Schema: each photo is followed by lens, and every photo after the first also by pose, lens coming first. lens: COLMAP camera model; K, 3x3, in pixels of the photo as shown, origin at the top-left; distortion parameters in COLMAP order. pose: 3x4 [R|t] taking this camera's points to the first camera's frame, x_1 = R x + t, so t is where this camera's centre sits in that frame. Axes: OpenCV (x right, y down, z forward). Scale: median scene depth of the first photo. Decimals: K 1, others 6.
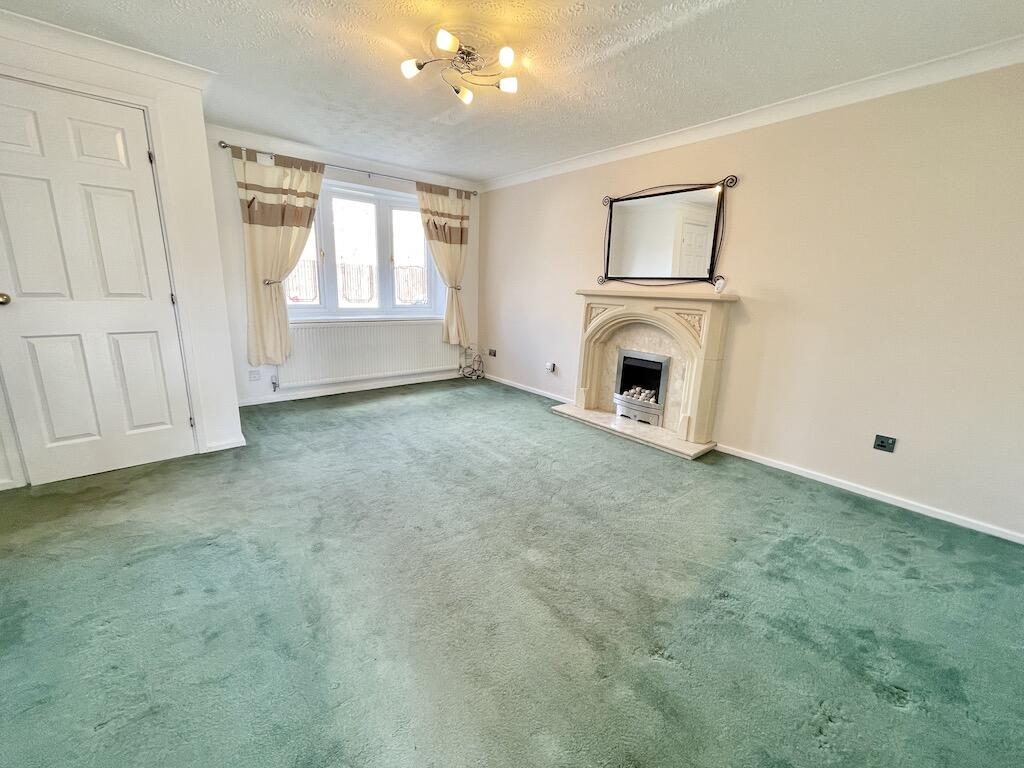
lens RADIAL K [[418.6, 0, 506.8], [0, 418.6, 383.1], [0, 0, 1]] dist [0.004196, 0.000002]
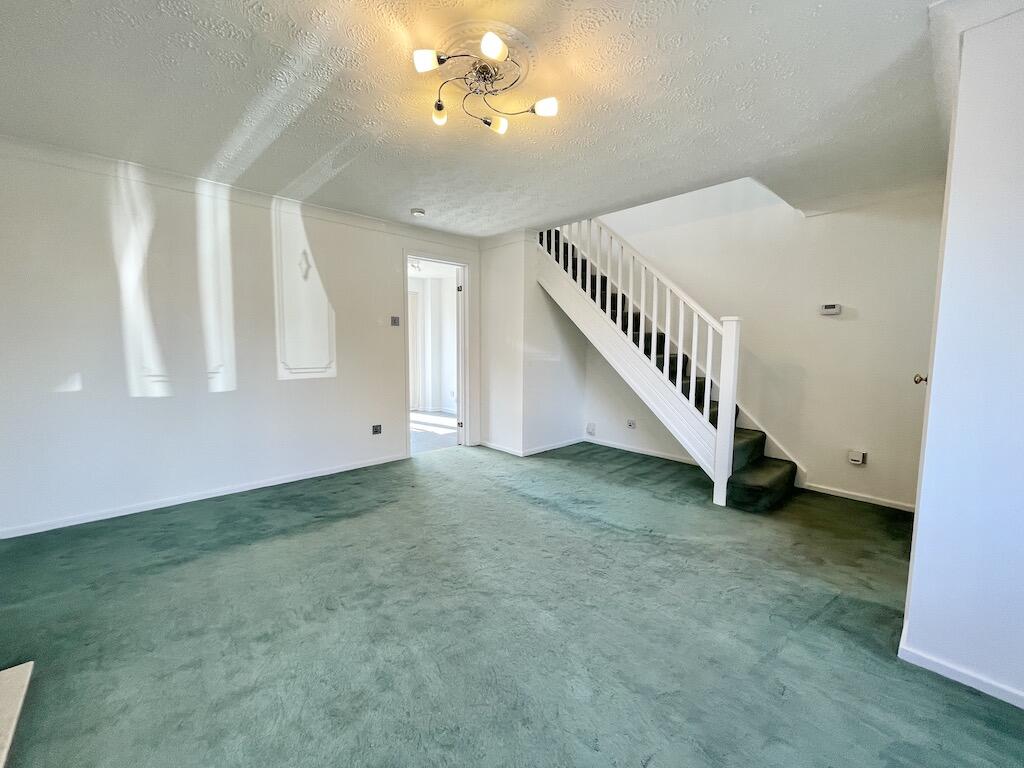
lens RADIAL K [[418.6, 0, 506.8], [0, 418.6, 384.3], [0, 0, 1]] dist [0.004196, 0.000002]
pose [[-0.996901, -0.039557, -0.068002, -0.064723], [-0.059052, 0.947385, 0.314601, -0.293552], [0.051979, 0.317641, -0.946785, 1.210295]]
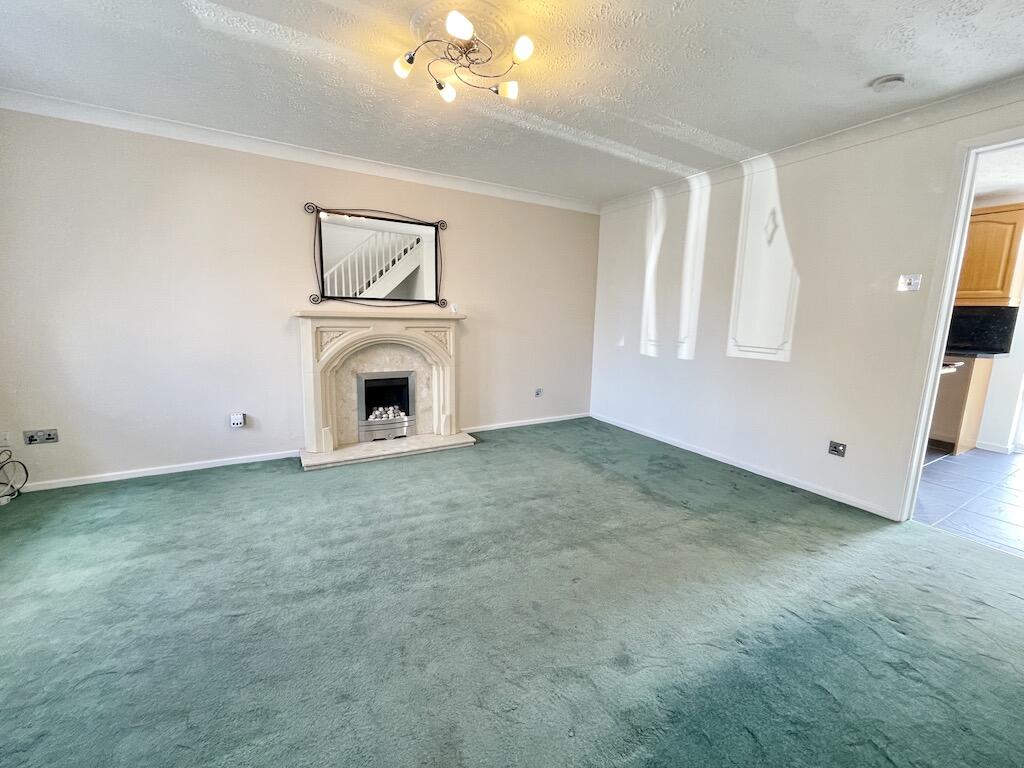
lens RADIAL K [[418.6, 0, 514.1], [0, 418.6, 381.0], [0, 0, 1]] dist [0.004196, 0.000002]
pose [[0.157641, -0.188627, 0.969314, -0.630480], [0.202459, 0.966909, 0.155233, -0.150966], [-0.966519, 0.171775, 0.190613, 0.528359]]
